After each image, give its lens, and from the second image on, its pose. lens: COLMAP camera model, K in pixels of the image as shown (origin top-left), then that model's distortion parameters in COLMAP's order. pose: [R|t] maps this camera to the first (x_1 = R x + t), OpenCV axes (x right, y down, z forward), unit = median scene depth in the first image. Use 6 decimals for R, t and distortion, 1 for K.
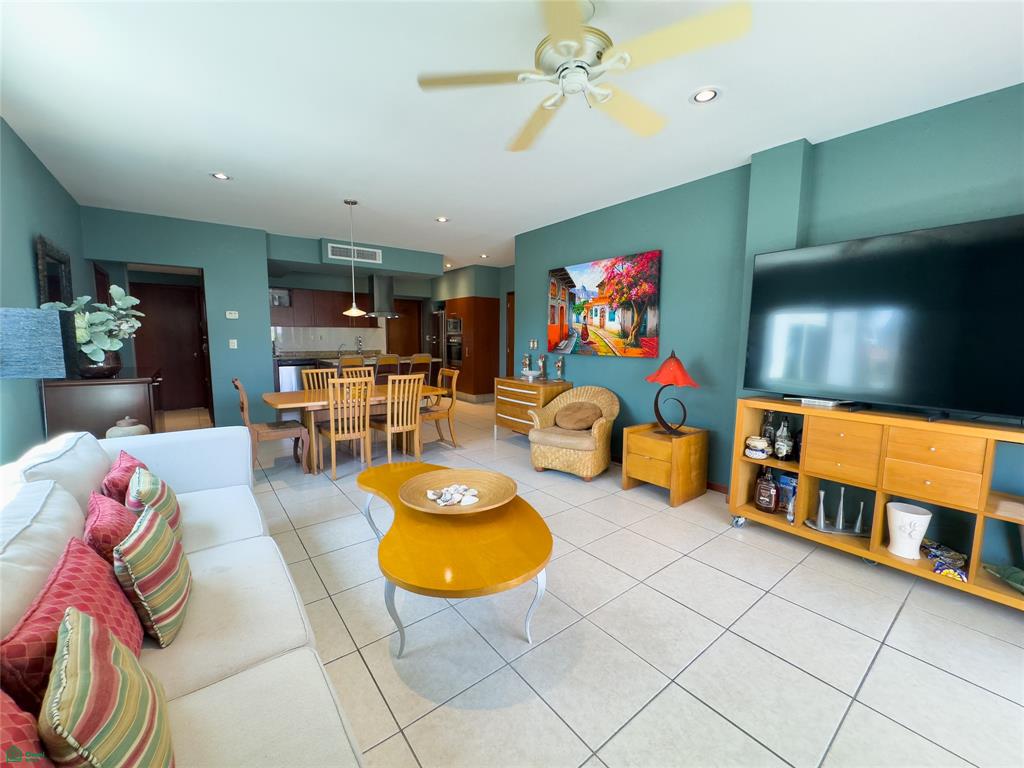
lens RADIAL K [[408.6, 0, 504.6], [0, 408.6, 382.6], [0, 0, 1]] dist [-0.000003, -0.000045]
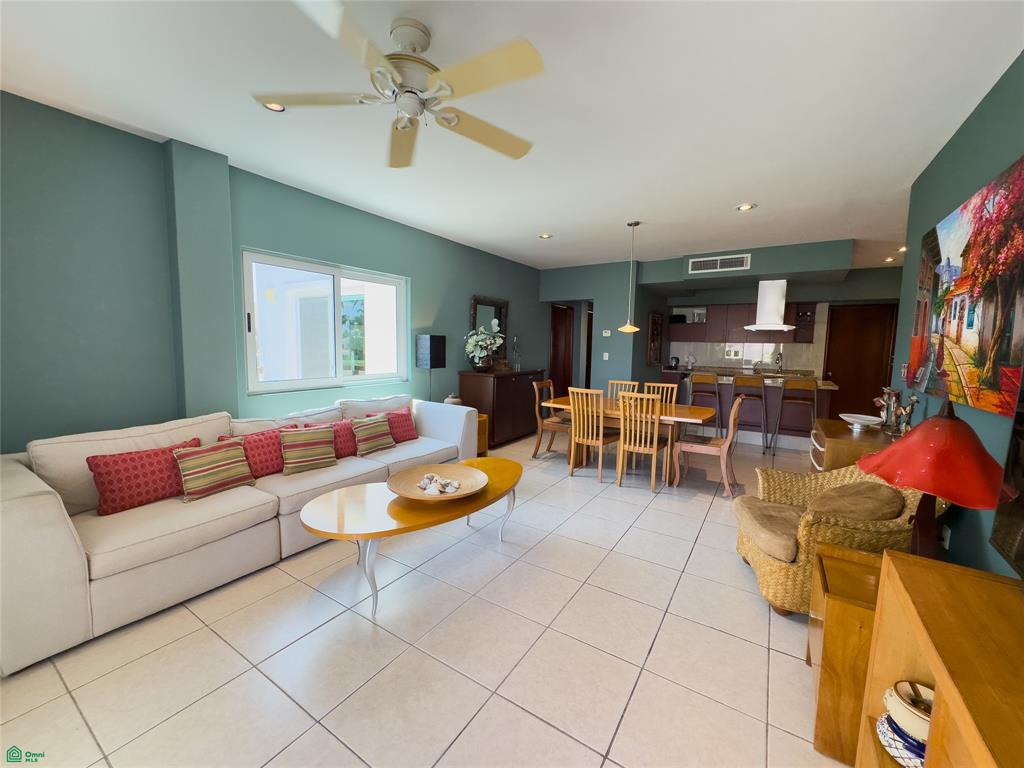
lens RADIAL K [[409.2, 0, 511.7], [0, 409.2, 382.0], [0, 0, 1]] dist [-0.001689, -0.000284]
pose [[0.332289, 0.087172, -0.939141, 0.435150], [-0.125998, 0.990898, 0.047395, -0.040823], [0.934724, 0.102581, 0.340248, 0.317922]]
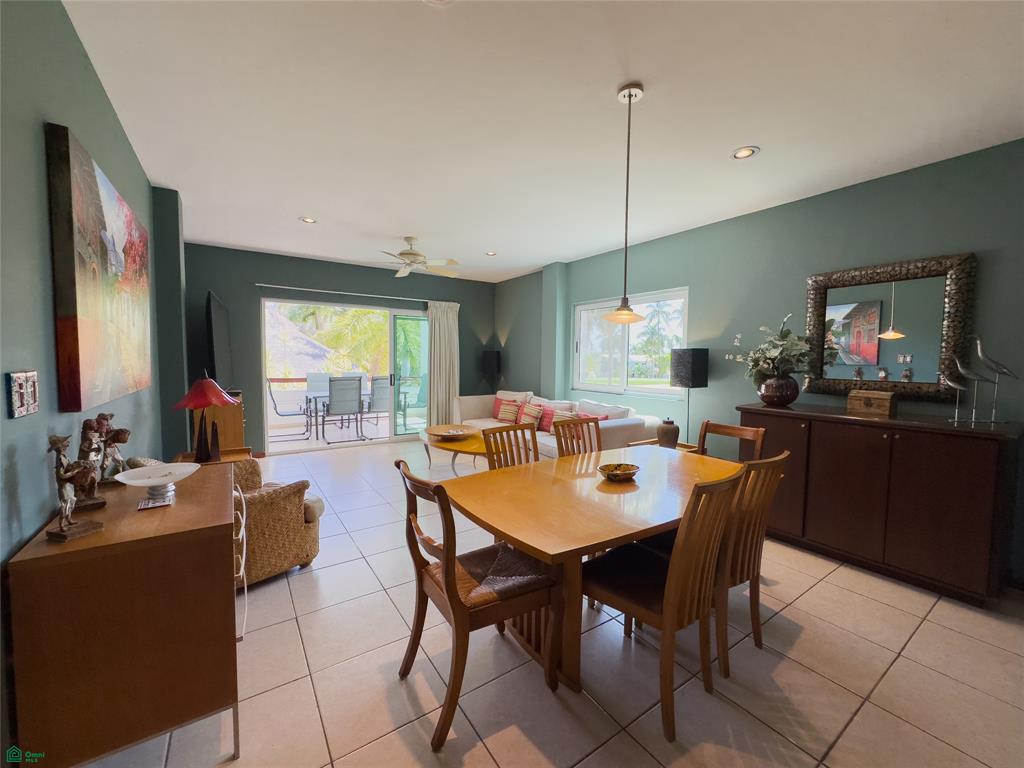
lens RADIAL K [[409.2, 0, 511.7], [0, 409.2, 382.0], [0, 0, 1]] dist [-0.001689, -0.000284]
pose [[-0.995838, -0.024286, 0.087842, -0.246773], [-0.008747, 0.984862, 0.173122, -0.148374], [-0.090717, 0.171633, -0.980975, 1.261345]]
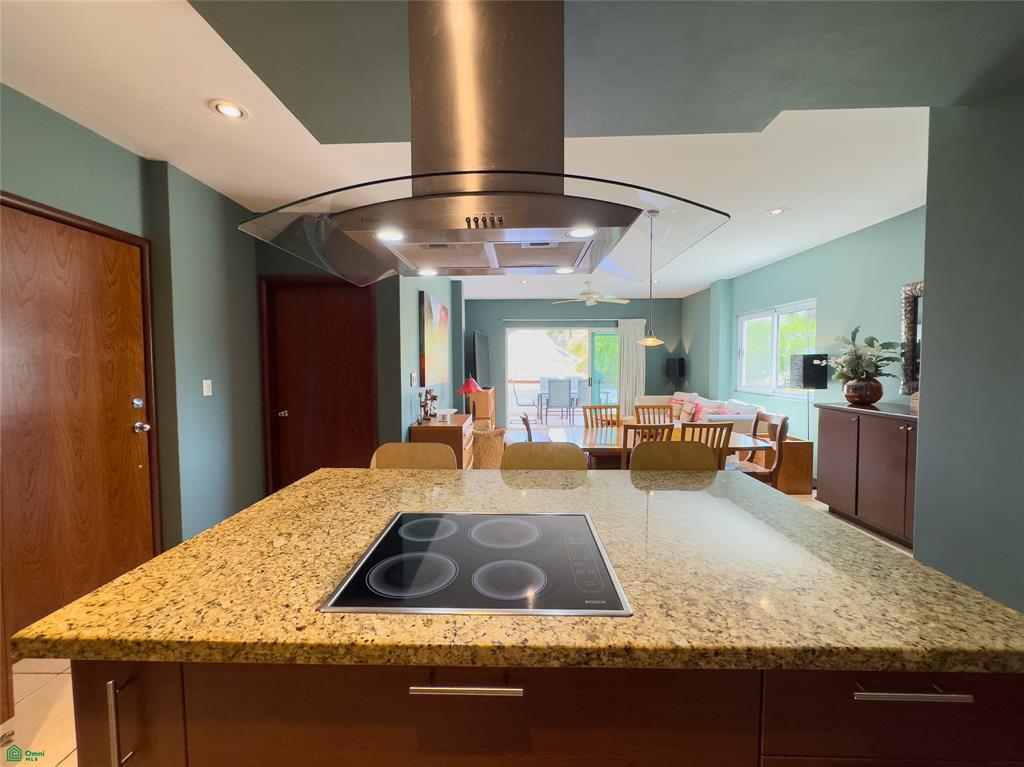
lens RADIAL K [[409.2, 0, 511.7], [0, 409.2, 381.5], [0, 0, 1]] dist [-0.001689, -0.000284]
pose [[-0.776905, -0.031716, 0.628818, -0.564784], [0.072230, 0.987647, 0.139055, -0.188133], [-0.625461, 0.153452, -0.765017, 1.522933]]
